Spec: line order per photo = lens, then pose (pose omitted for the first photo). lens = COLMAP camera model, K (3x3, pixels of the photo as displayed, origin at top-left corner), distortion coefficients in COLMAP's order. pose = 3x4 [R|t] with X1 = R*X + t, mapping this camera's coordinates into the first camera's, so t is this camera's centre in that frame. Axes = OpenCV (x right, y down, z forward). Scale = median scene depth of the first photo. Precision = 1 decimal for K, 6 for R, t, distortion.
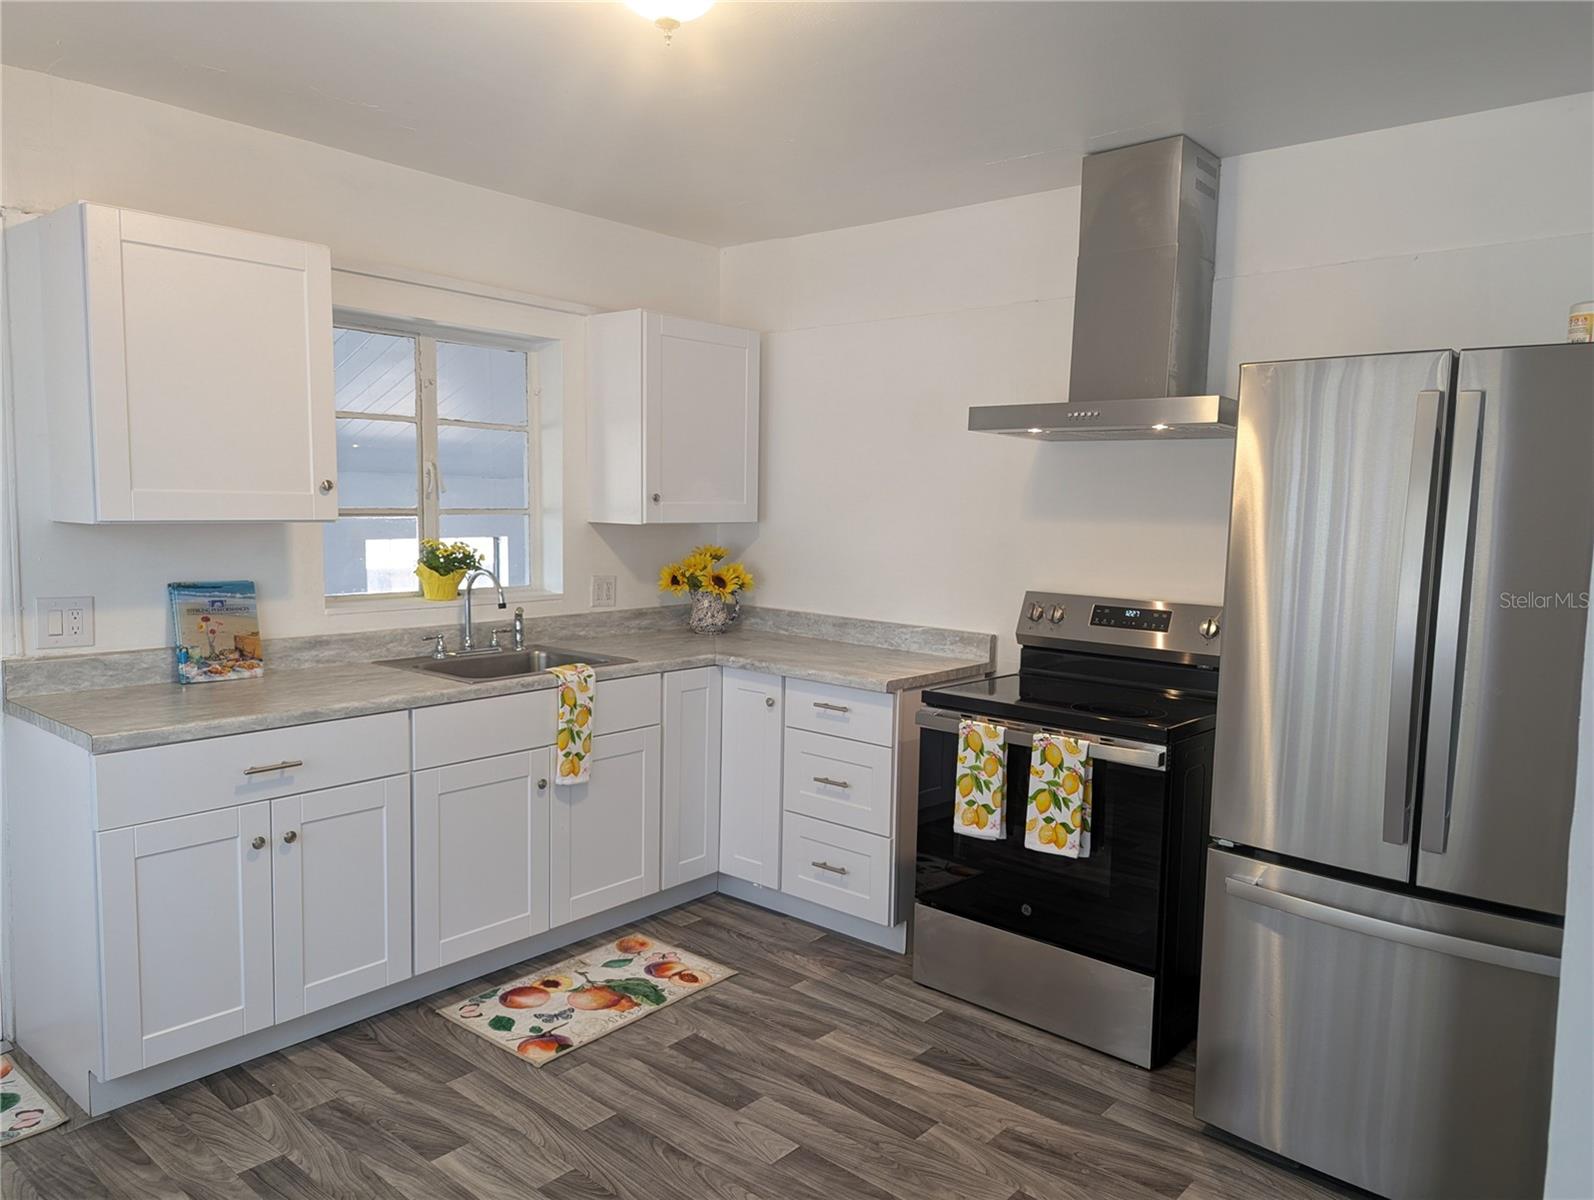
lens RADIAL K [[1116.6, 0, 796.7], [0, 1116.6, 605.3], [0, 0, 1]] dist [0.032493, -0.025835]
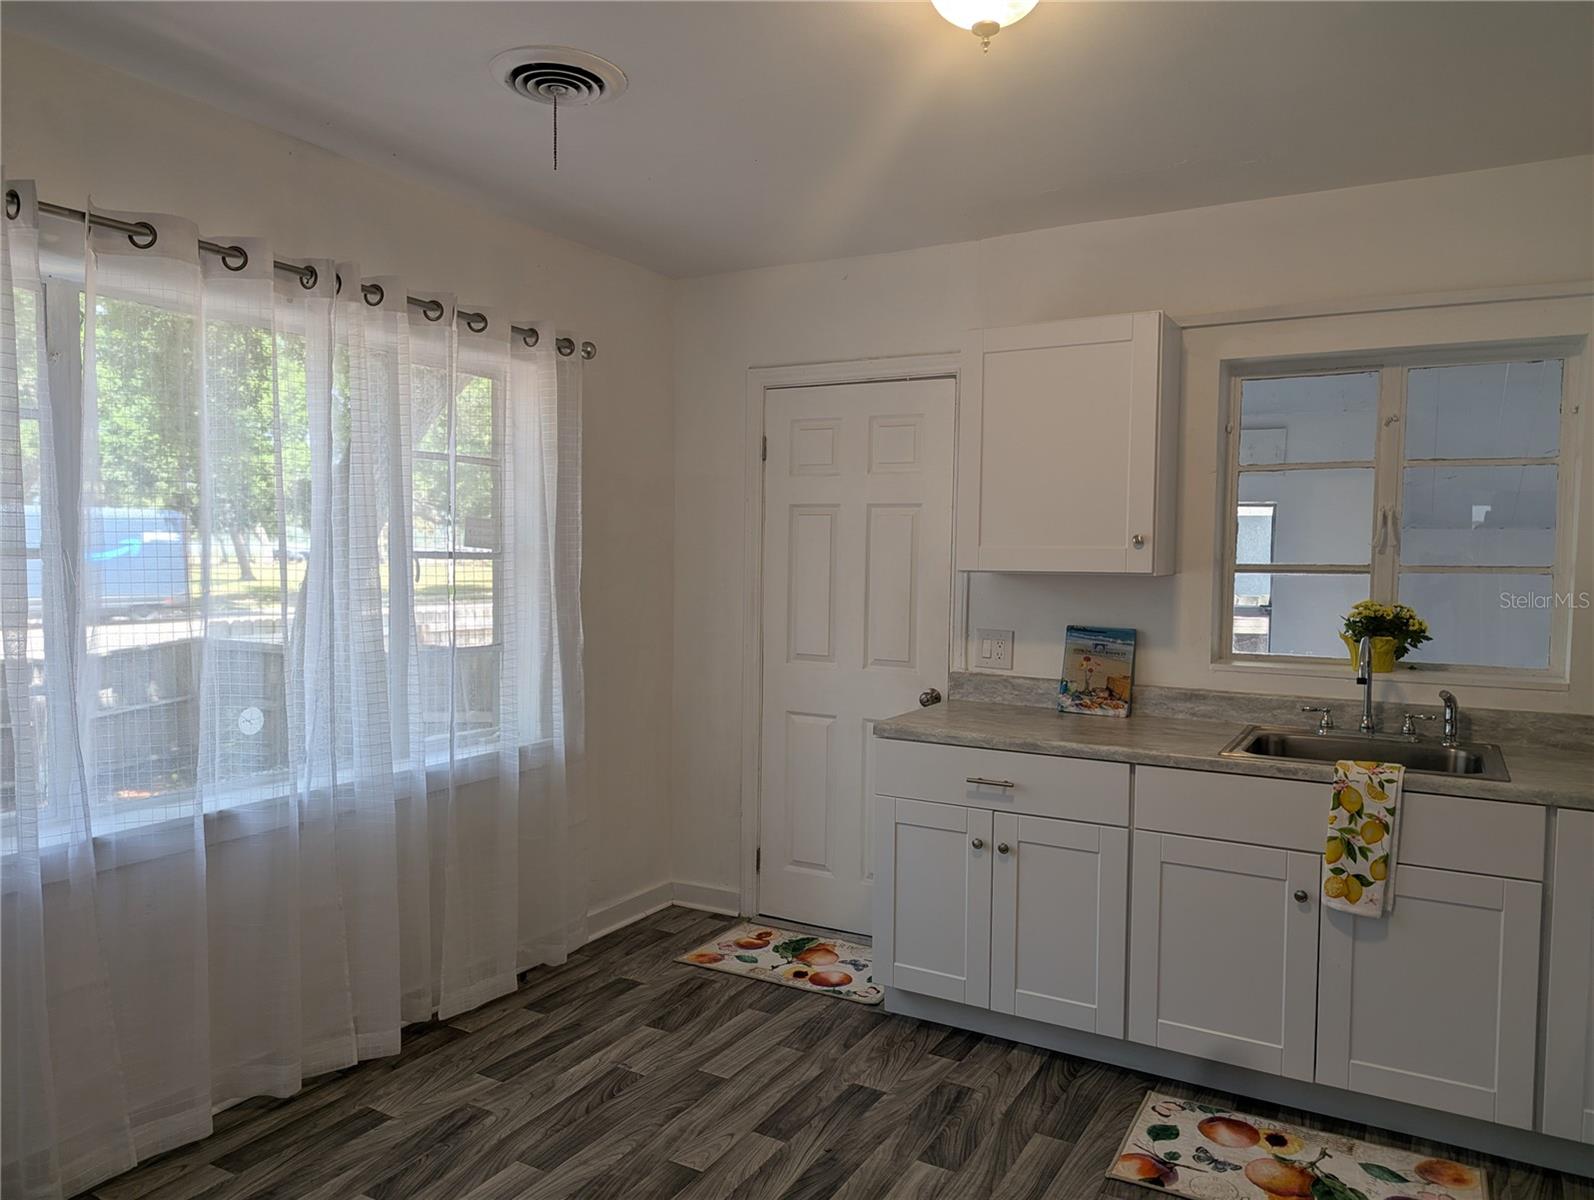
lens RADIAL K [[1116.6, 0, 790.7], [0, 1116.6, 602.6], [0, 0, 1]] dist [0.032493, -0.025835]
pose [[0.189666, 0.033441, -0.981279, 0.523213], [-0.097495, 0.995122, 0.015068, -0.031829], [0.976996, 0.092812, 0.192001, 0.472711]]
